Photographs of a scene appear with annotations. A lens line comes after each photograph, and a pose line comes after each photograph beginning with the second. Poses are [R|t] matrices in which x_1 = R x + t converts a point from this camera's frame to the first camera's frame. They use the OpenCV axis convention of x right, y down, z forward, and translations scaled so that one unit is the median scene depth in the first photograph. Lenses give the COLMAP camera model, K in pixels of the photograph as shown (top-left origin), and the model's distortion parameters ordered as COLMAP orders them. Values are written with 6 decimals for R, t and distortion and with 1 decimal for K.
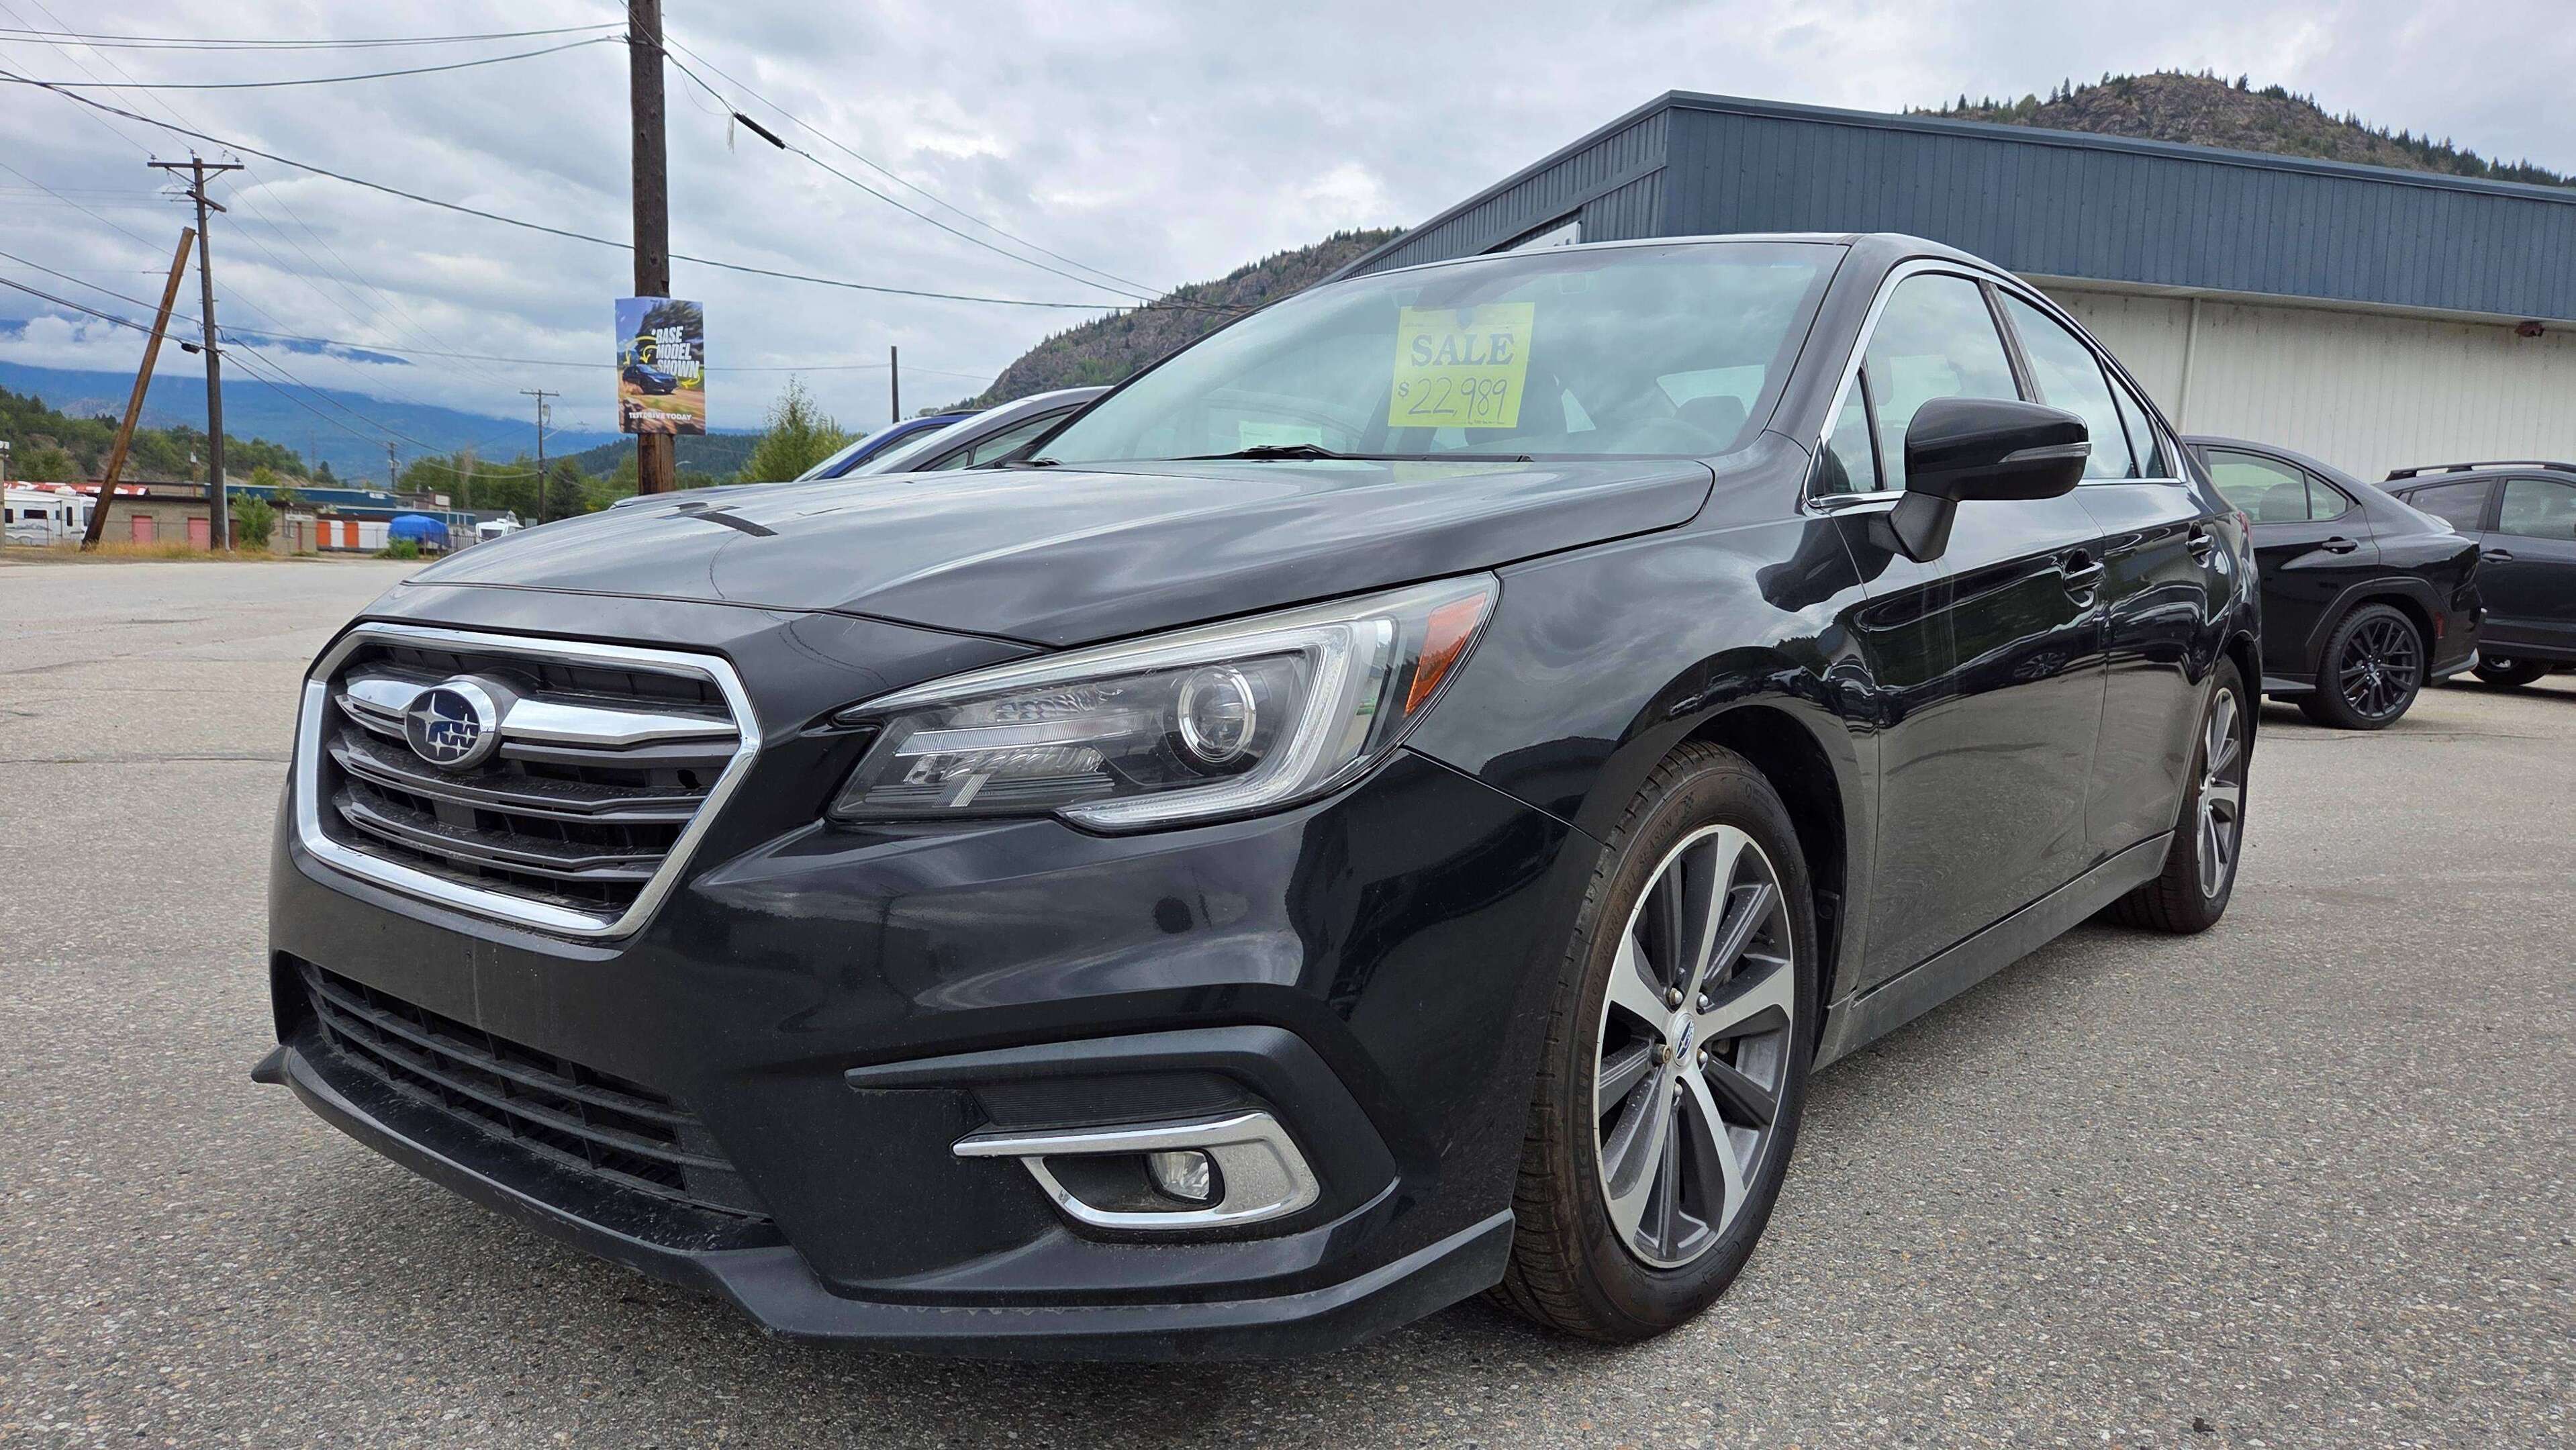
lens RADIAL K [[1814.7, 0, 1288.0], [0, 1814.7, 725.0], [0, 0, 1]] dist [0.056890, -0.057479]
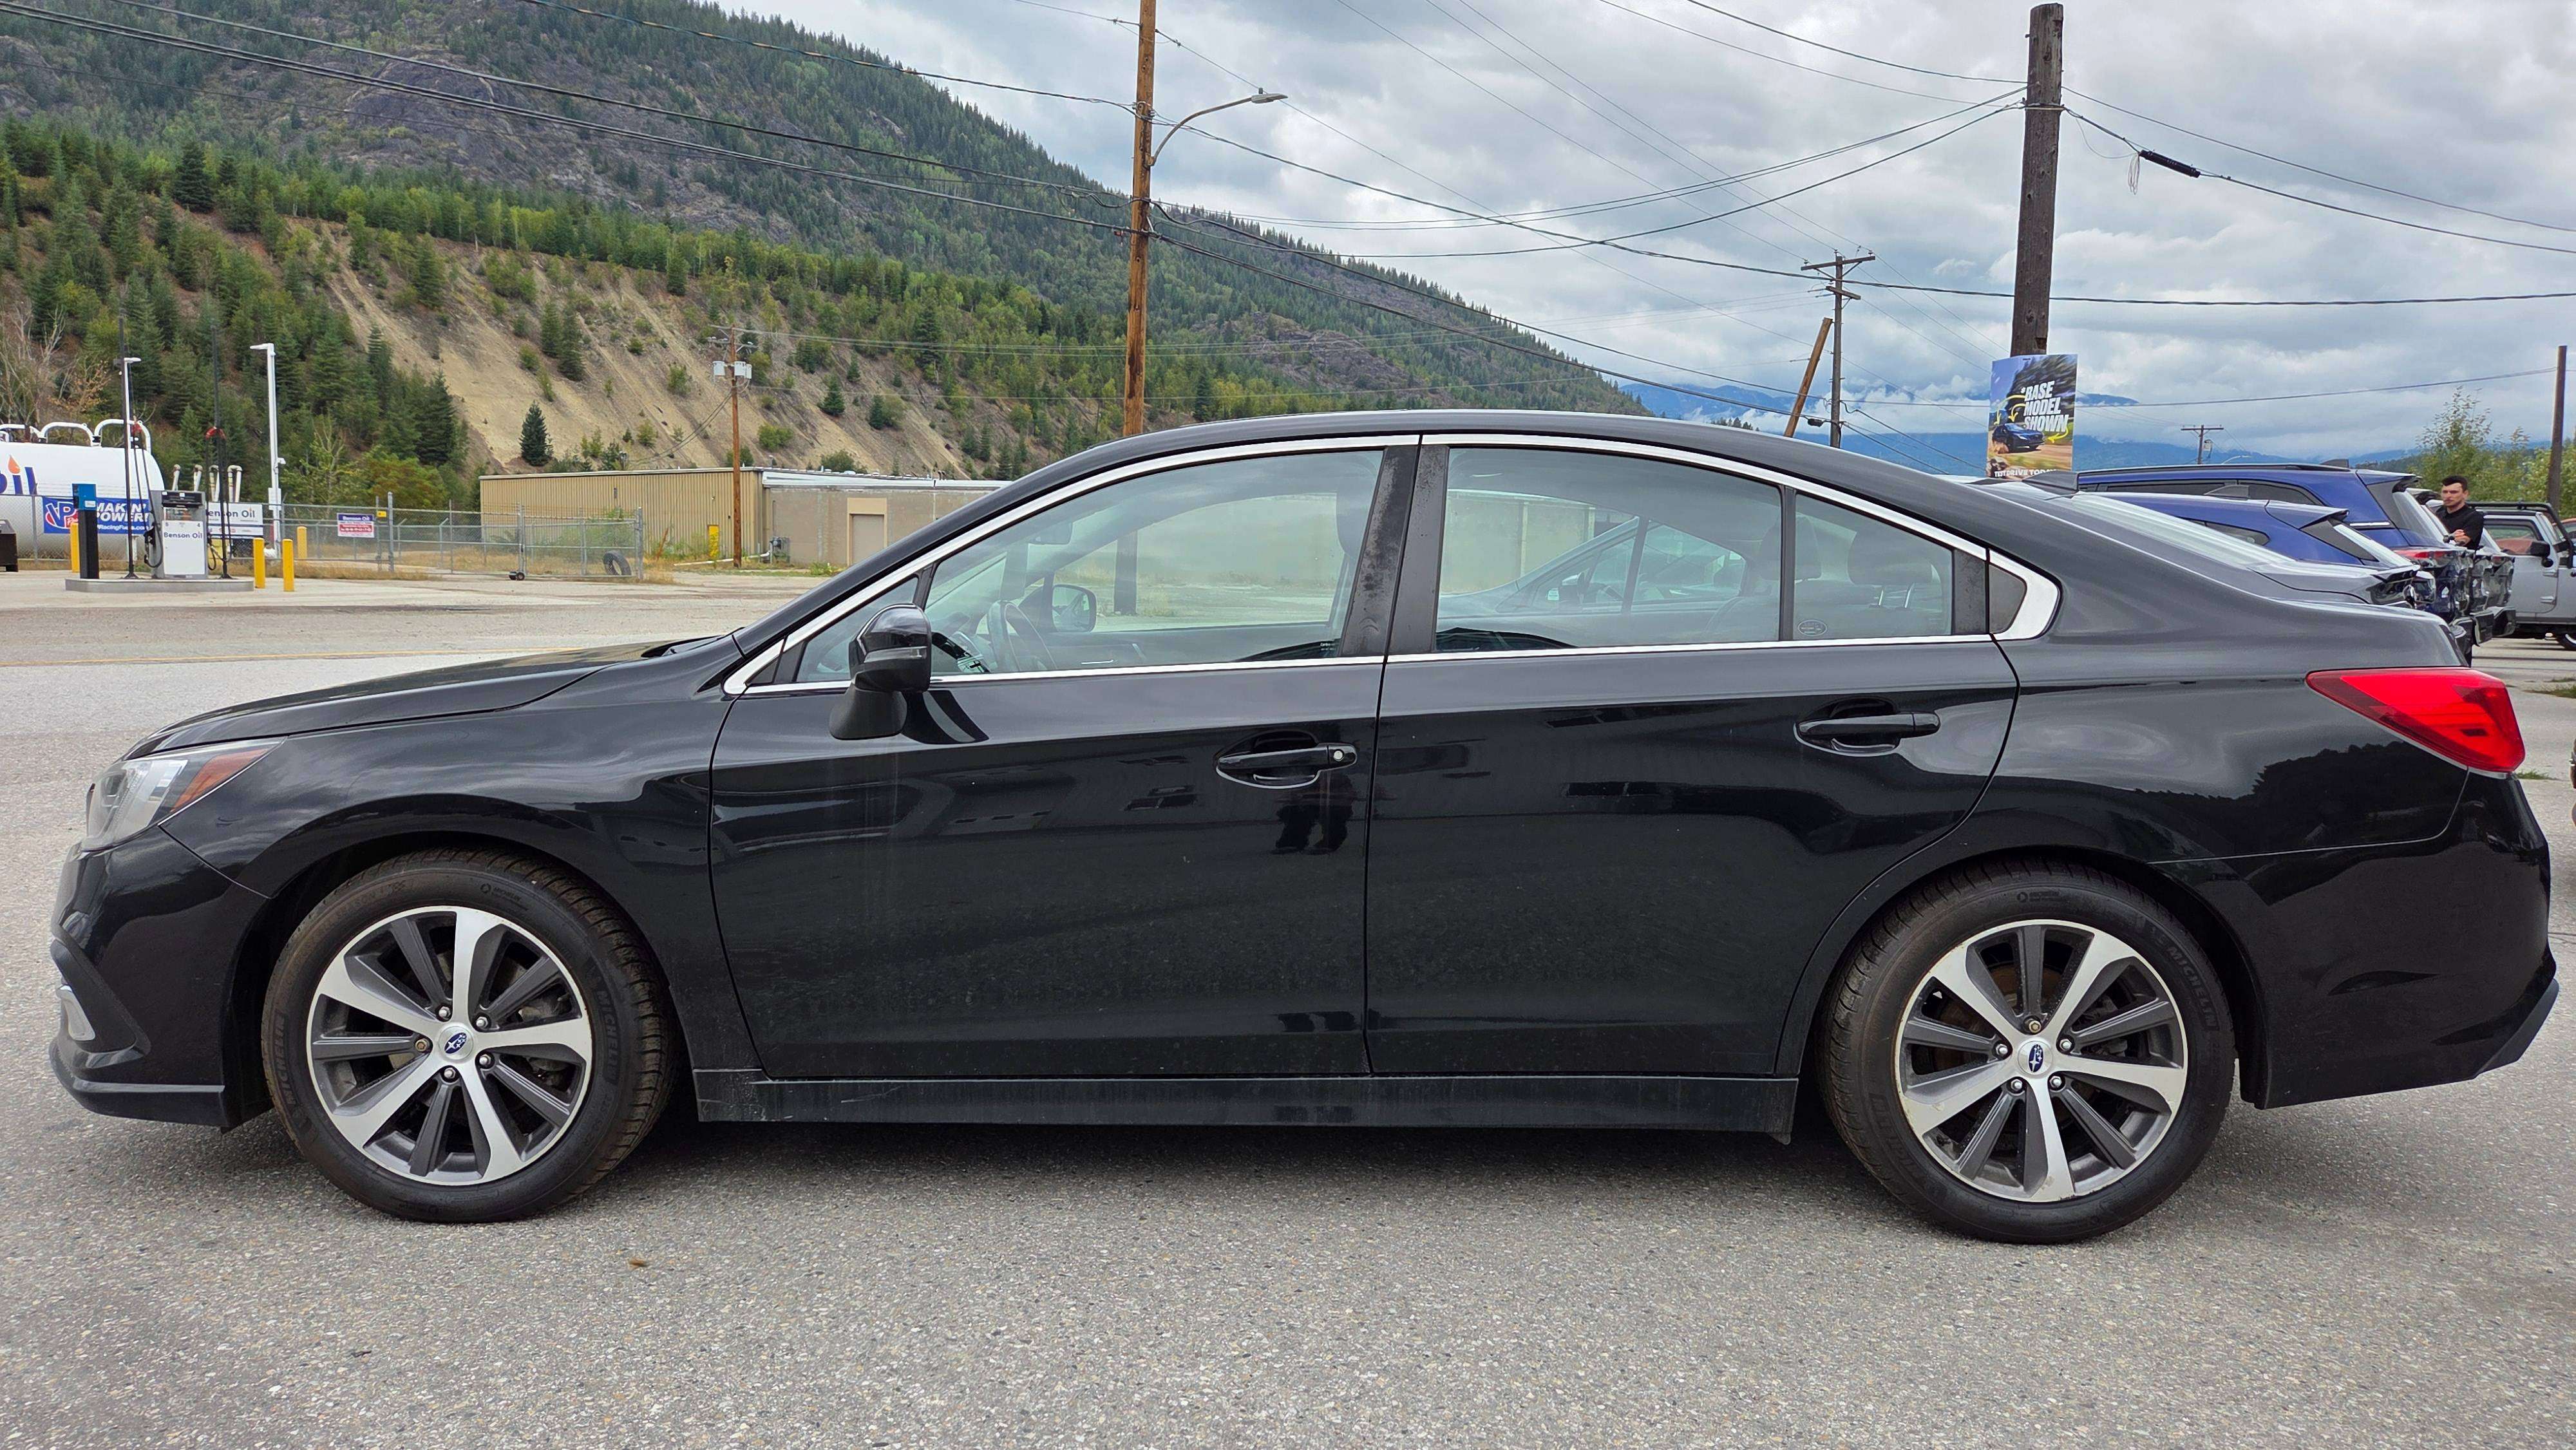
lens RADIAL K [[1842.3, 0, 1317.2], [0, 1842.3, 728.4], [0, 0, 1]] dist [0.067040, -0.054581]
pose [[0.587899, 0.062919, -0.806483, 0.260975], [-0.073131, 0.997022, 0.024474, -0.025412], [0.805622, 0.044591, 0.590750, 0.088531]]
